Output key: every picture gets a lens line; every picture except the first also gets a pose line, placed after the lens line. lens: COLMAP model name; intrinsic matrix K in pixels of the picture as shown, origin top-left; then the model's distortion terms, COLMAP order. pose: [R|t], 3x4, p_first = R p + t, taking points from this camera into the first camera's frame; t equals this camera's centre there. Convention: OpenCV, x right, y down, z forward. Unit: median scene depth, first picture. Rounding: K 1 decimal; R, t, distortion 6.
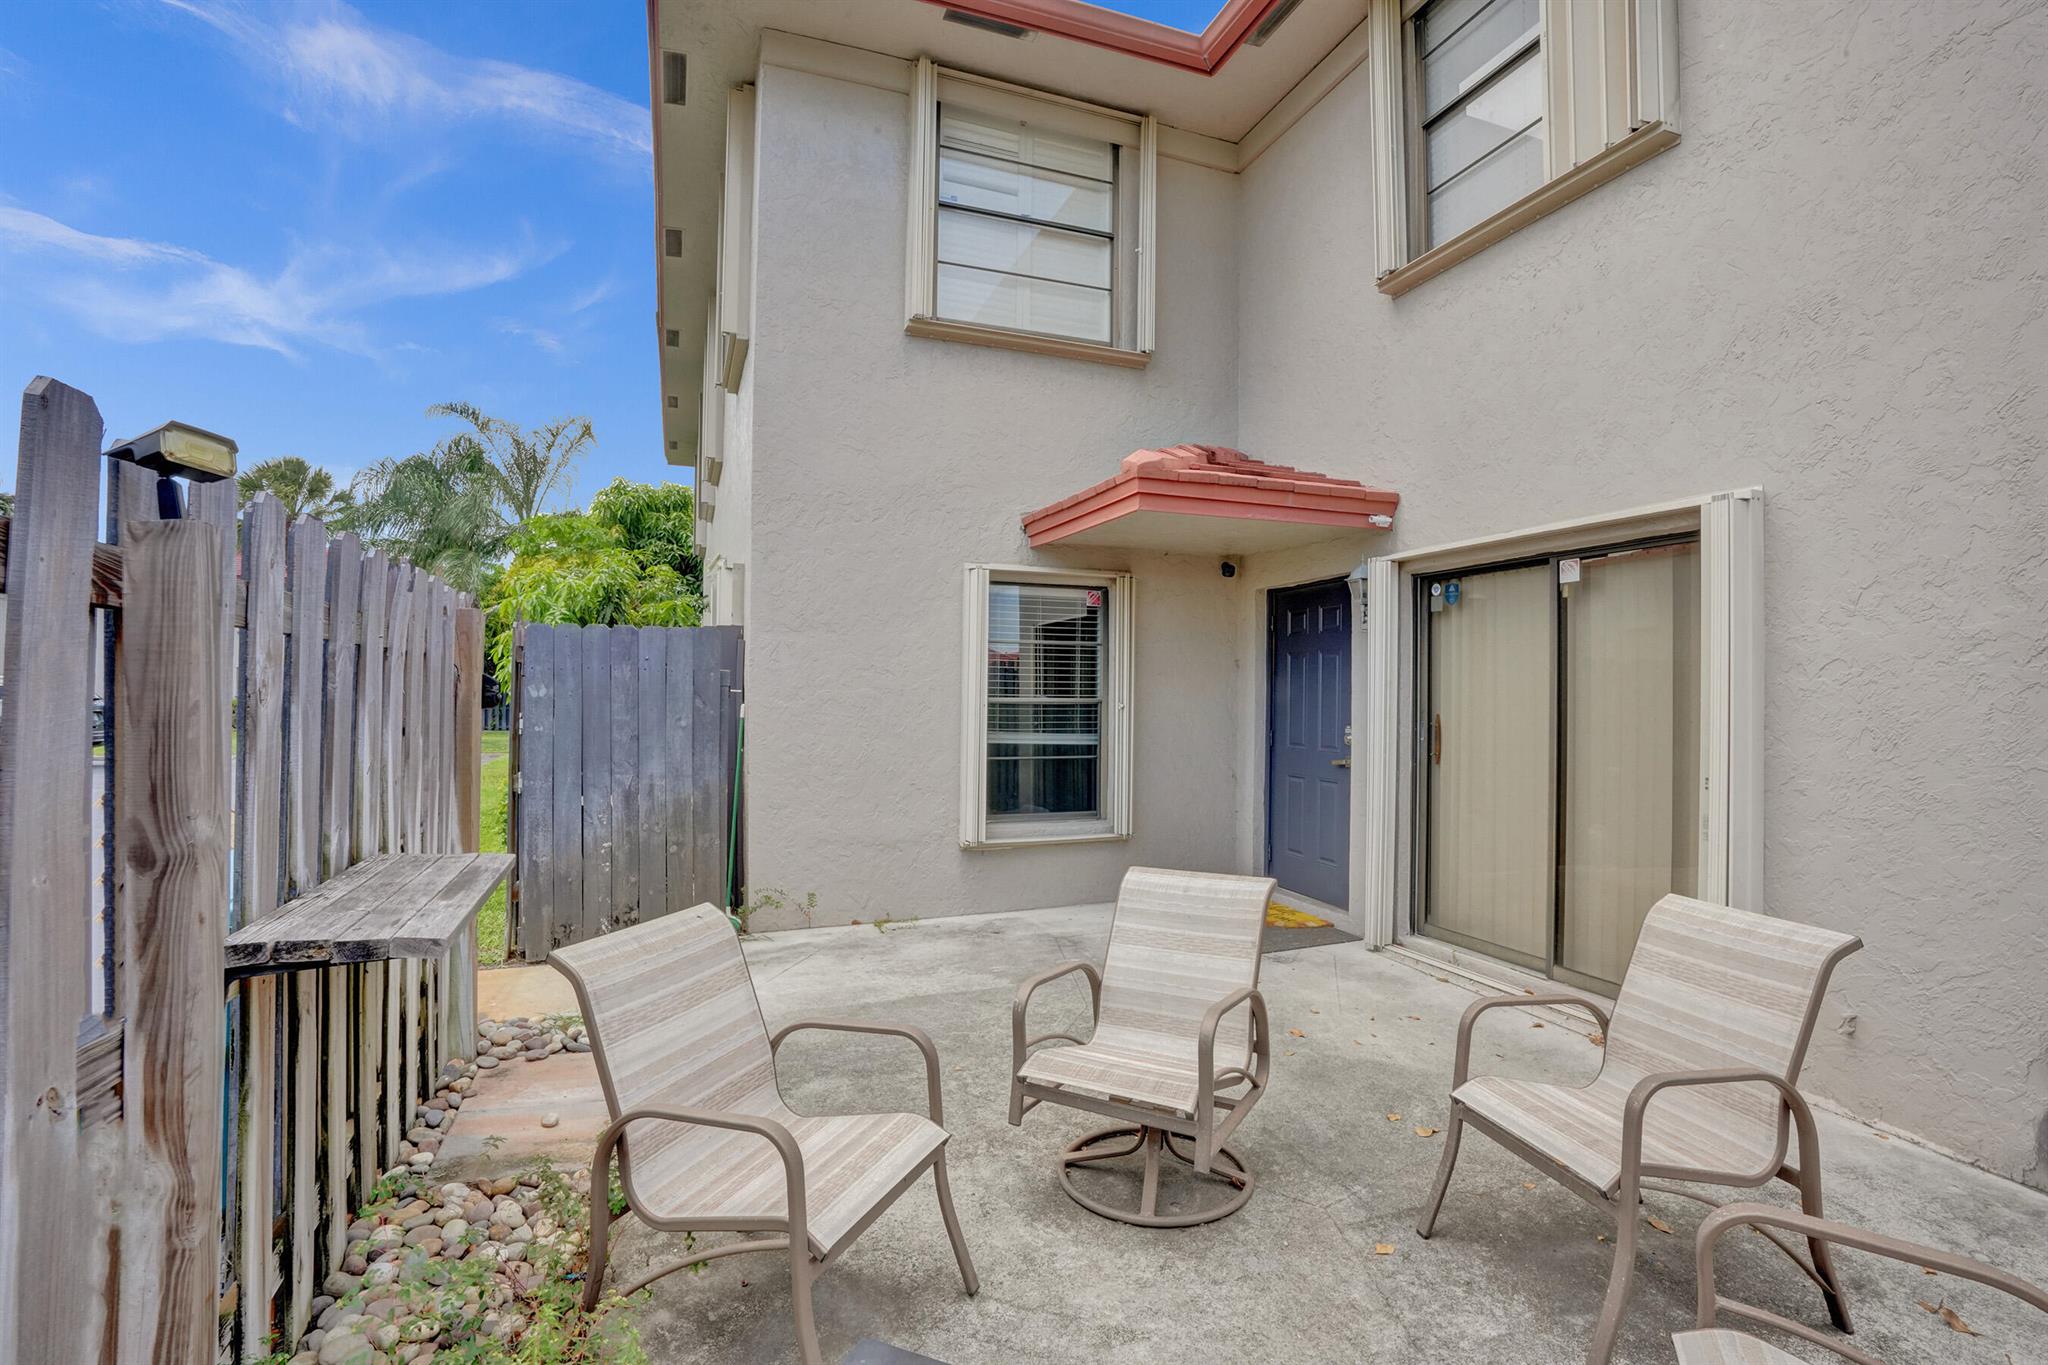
lens RADIAL K [[948.0, 0, 1028.6], [0, 948.0, 676.1], [0, 0, 1]] dist [-0.067976, 0.029240]
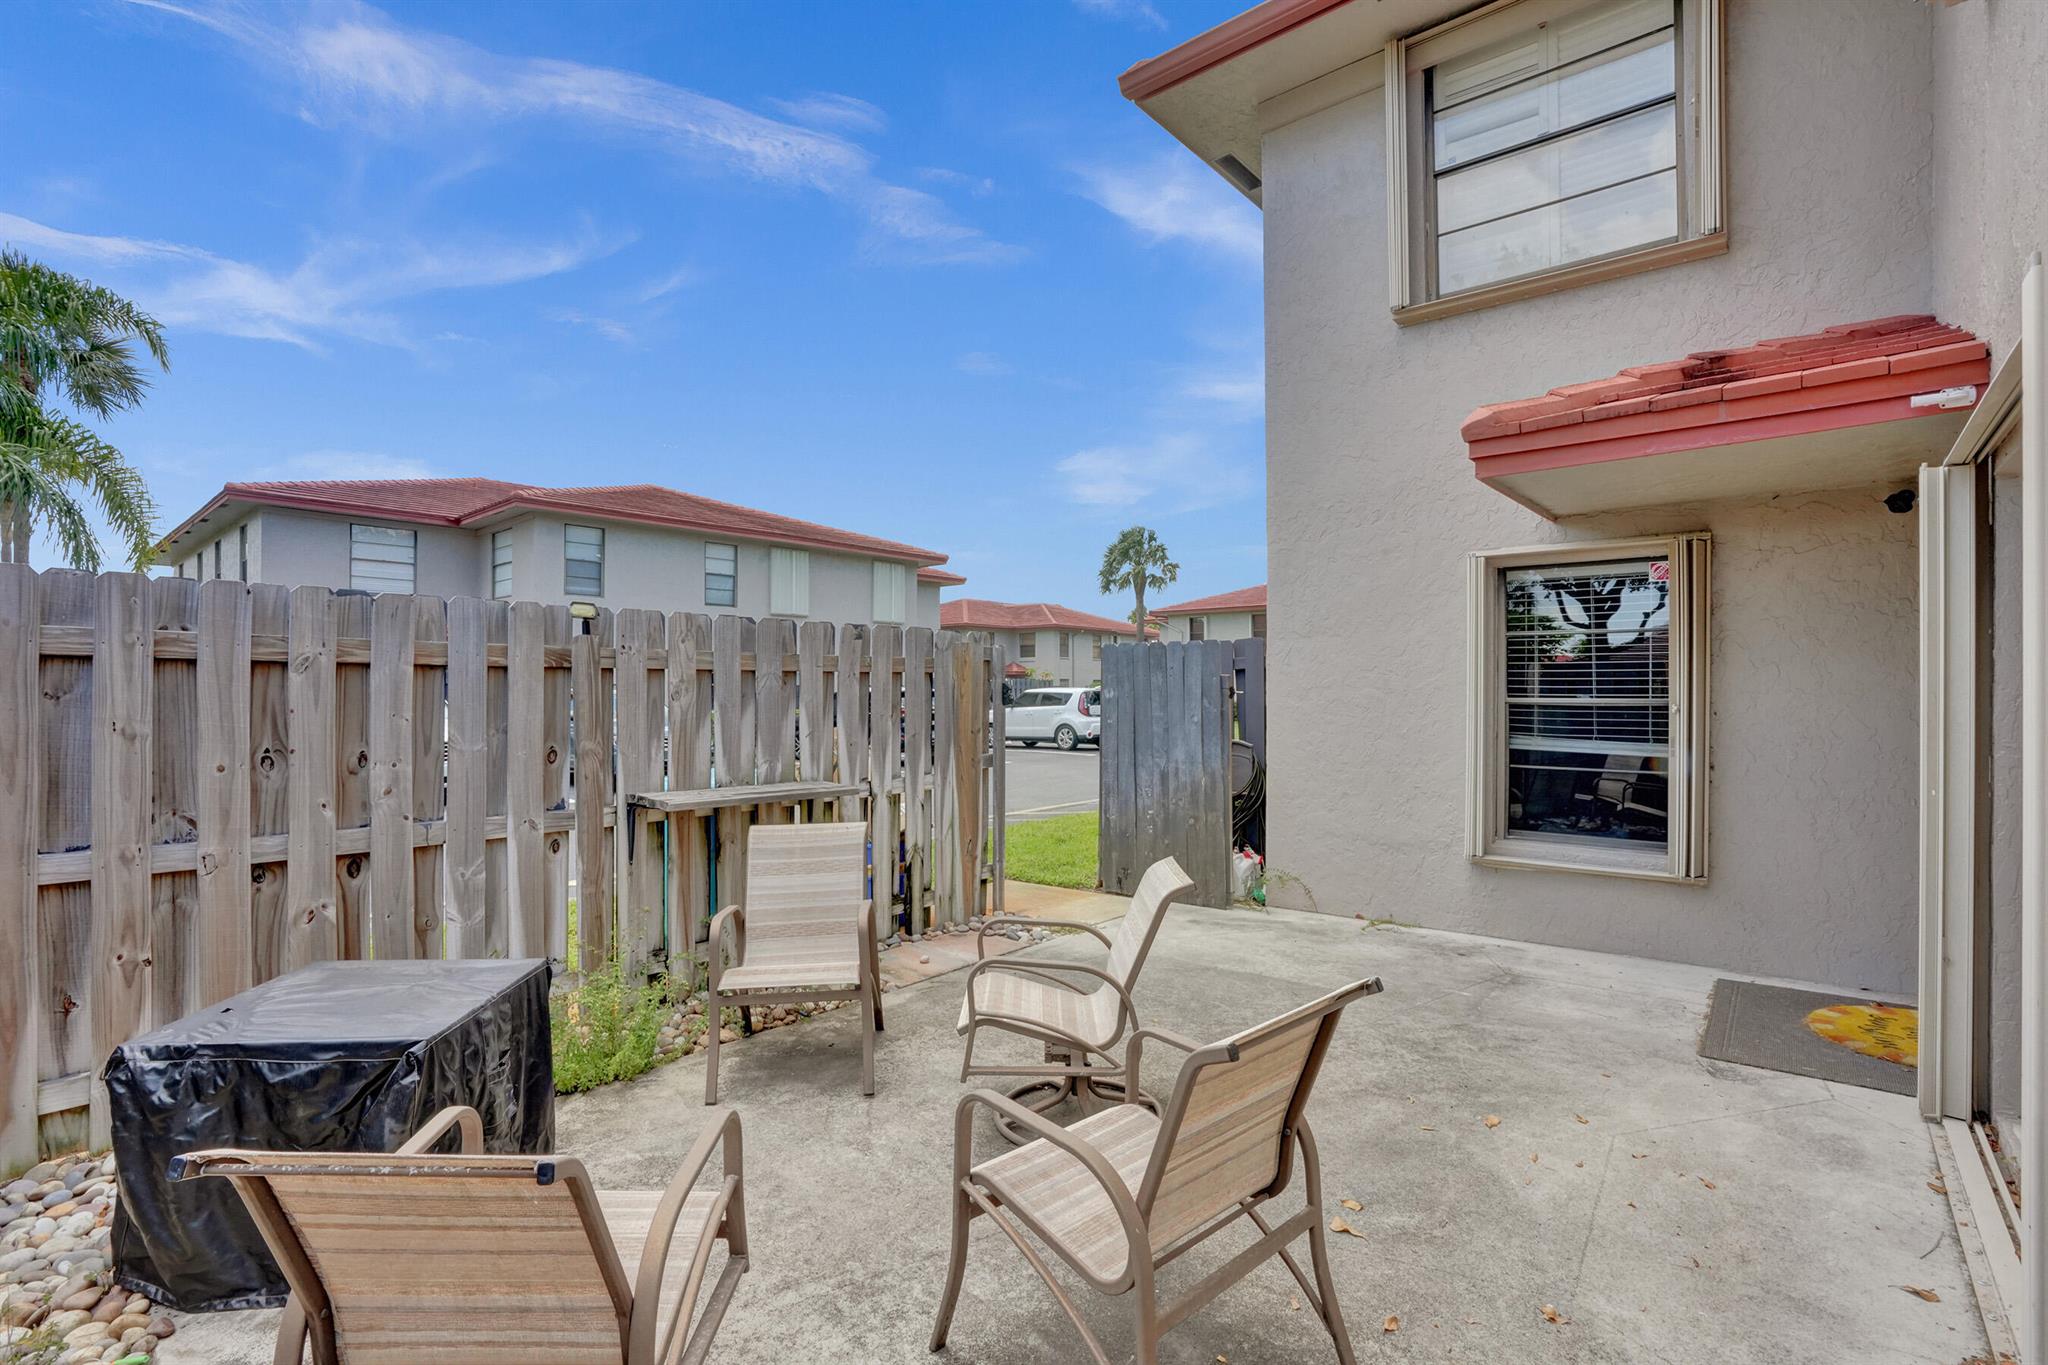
lens RADIAL K [[948.0, 0, 1028.6], [0, 948.0, 676.1], [0, 0, 1]] dist [-0.067976, 0.029240]
pose [[0.483933, -0.020635, -0.874862, 0.608106], [0.020205, 0.999719, -0.012404, 0.004838], [0.874872, -0.011674, 0.484214, 0.216041]]
